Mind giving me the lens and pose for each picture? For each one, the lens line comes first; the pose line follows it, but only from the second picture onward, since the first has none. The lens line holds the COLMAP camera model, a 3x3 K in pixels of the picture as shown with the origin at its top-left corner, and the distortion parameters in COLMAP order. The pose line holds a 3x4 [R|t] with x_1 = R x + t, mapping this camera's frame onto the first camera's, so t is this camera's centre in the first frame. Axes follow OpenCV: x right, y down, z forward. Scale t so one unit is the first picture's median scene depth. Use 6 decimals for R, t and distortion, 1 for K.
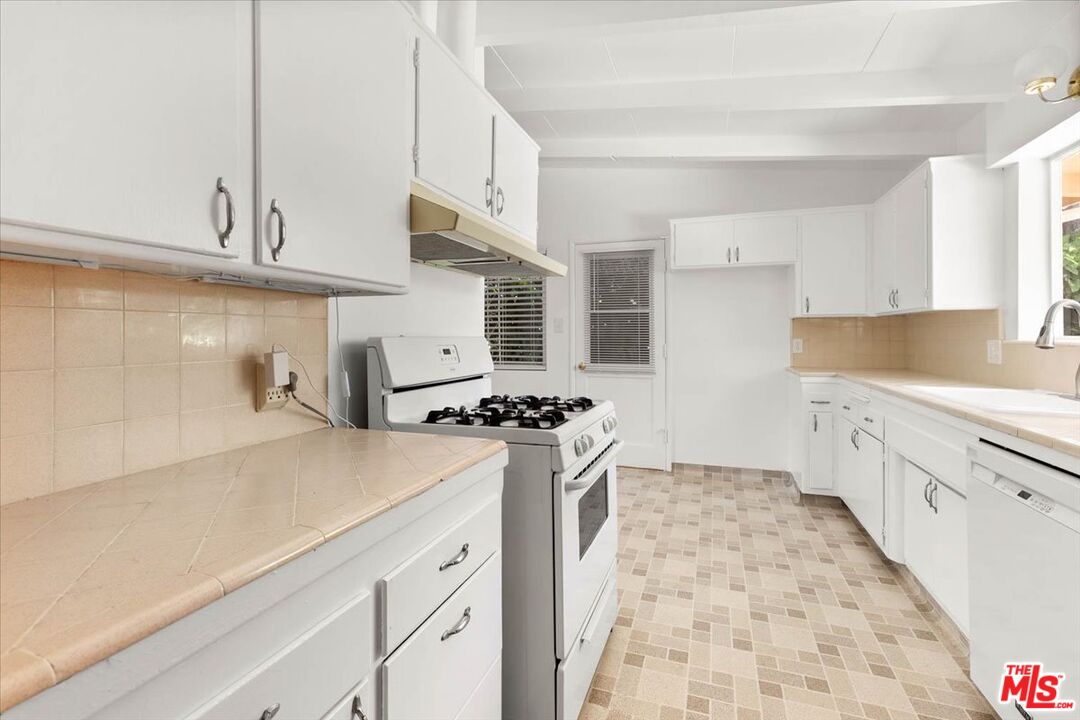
lens RADIAL K [[510.3, 0, 542.8], [0, 510.3, 331.1], [0, 0, 1]] dist [0.001712, 0.000099]
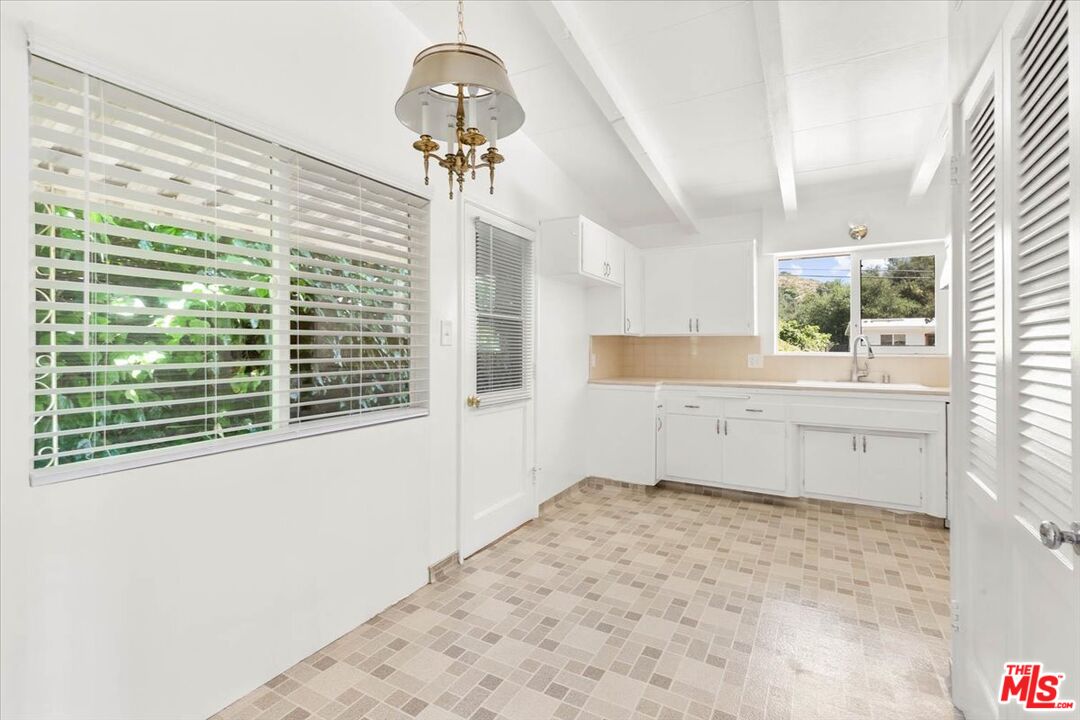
lens RADIAL K [[495.1, 0, 535.8], [0, 495.1, 342.8], [0, 0, 1]] dist [0.004284, -0.000043]
pose [[0.176411, 0.014734, 0.984206, -0.773627], [-0.010583, 0.999859, -0.013071, 0.007636], [-0.984260, -0.008110, 0.176542, 1.245195]]
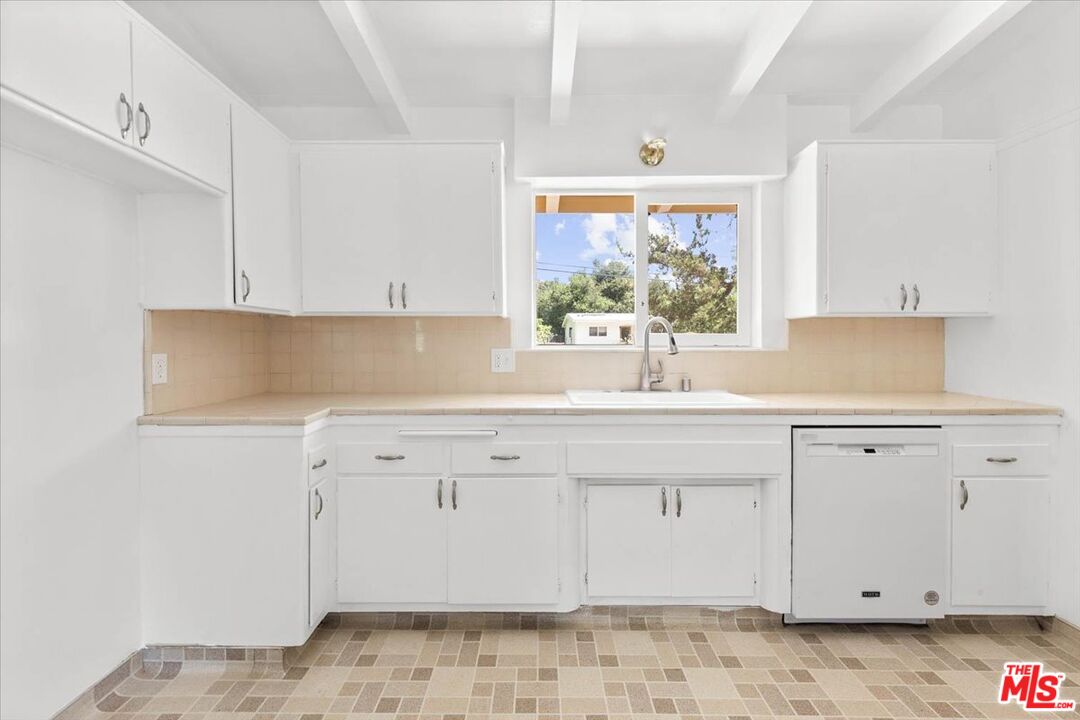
lens RADIAL K [[501.8, 0, 530.5], [0, 501.8, 348.5], [0, 0, 1]] dist [0.004660, 0.000336]
pose [[-0.316356, -0.012464, 0.948559, -0.062930], [-0.003559, 0.999922, 0.011952, 0.004140], [-0.948634, 0.000405, -0.316376, 1.096224]]
